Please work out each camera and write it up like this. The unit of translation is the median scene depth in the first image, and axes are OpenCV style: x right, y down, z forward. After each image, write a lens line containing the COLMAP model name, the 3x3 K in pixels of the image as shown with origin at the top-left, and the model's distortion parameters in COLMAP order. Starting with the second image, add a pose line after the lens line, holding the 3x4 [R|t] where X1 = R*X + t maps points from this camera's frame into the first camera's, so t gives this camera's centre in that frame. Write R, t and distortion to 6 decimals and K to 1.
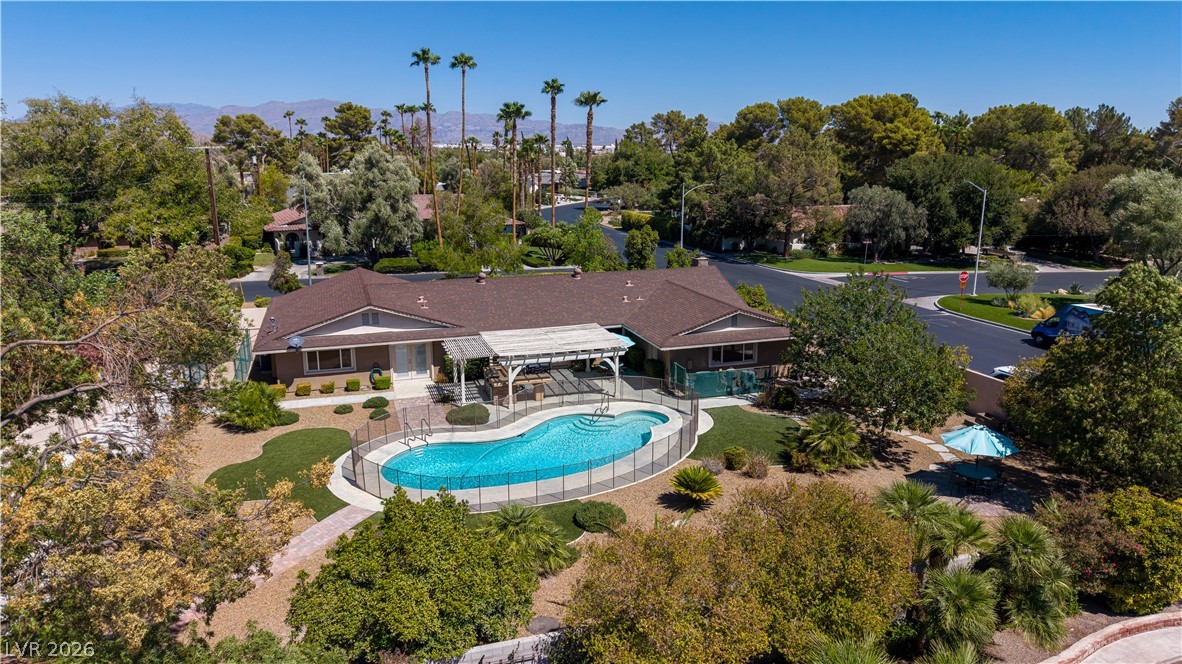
lens RADIAL K [[784.6, 0, 590.5], [0, 784.6, 334.2], [0, 0, 1]] dist [0.043596, -0.049533]
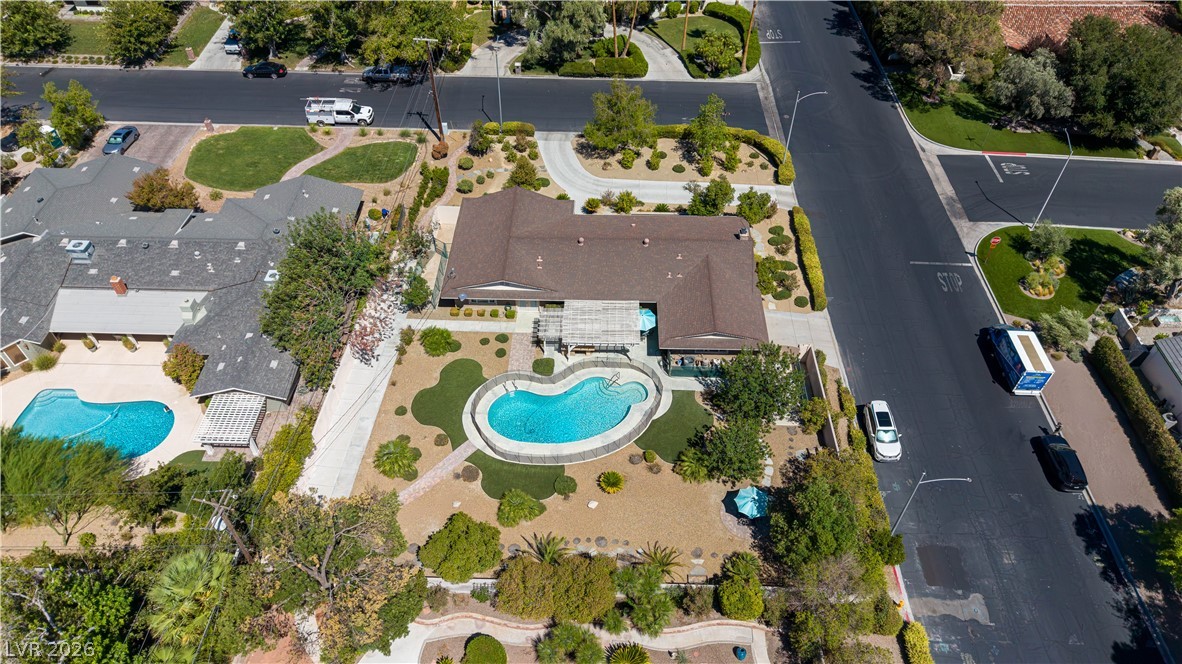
lens RADIAL K [[784.6, 0, 589.5], [0, 784.6, 324.0], [0, 0, 1]] dist [0.043596, -0.049533]
pose [[0.942095, 0.240114, -0.234099, 0.256706], [-0.076095, 0.832939, 0.548107, -0.725566], [0.326598, -0.498555, 0.802979, -0.287675]]
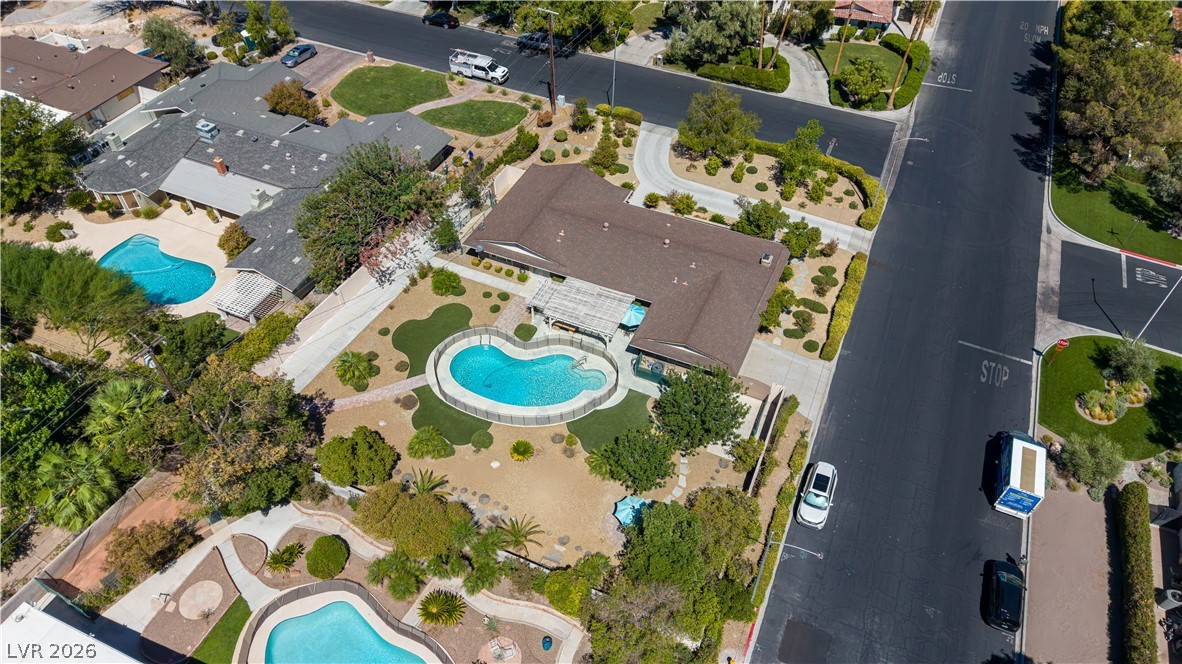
lens RADIAL K [[784.6, 0, 594.7], [0, 784.6, 324.3], [0, 0, 1]] dist [0.043596, -0.049533]
pose [[0.742929, 0.478240, -0.468341, 0.619470], [-0.154991, 0.803563, 0.574686, -0.748876], [0.651179, -0.354362, 0.671113, -0.117402]]
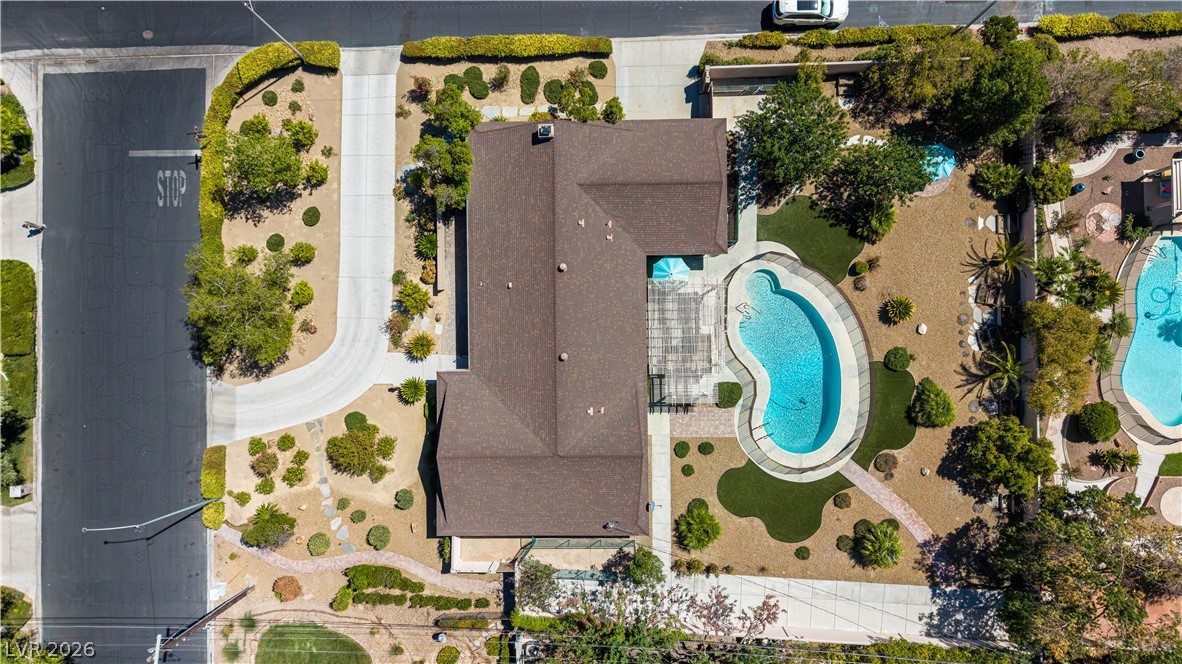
lens RADIAL K [[784.6, 0, 588.1], [0, 784.6, 340.4], [0, 0, 1]] dist [0.043596, -0.049533]
pose [[0.302526, -0.953076, -0.011176, -0.087433], [0.262753, 0.072121, 0.962164, -1.056587], [-0.916209, -0.294016, 0.272242, 0.625889]]
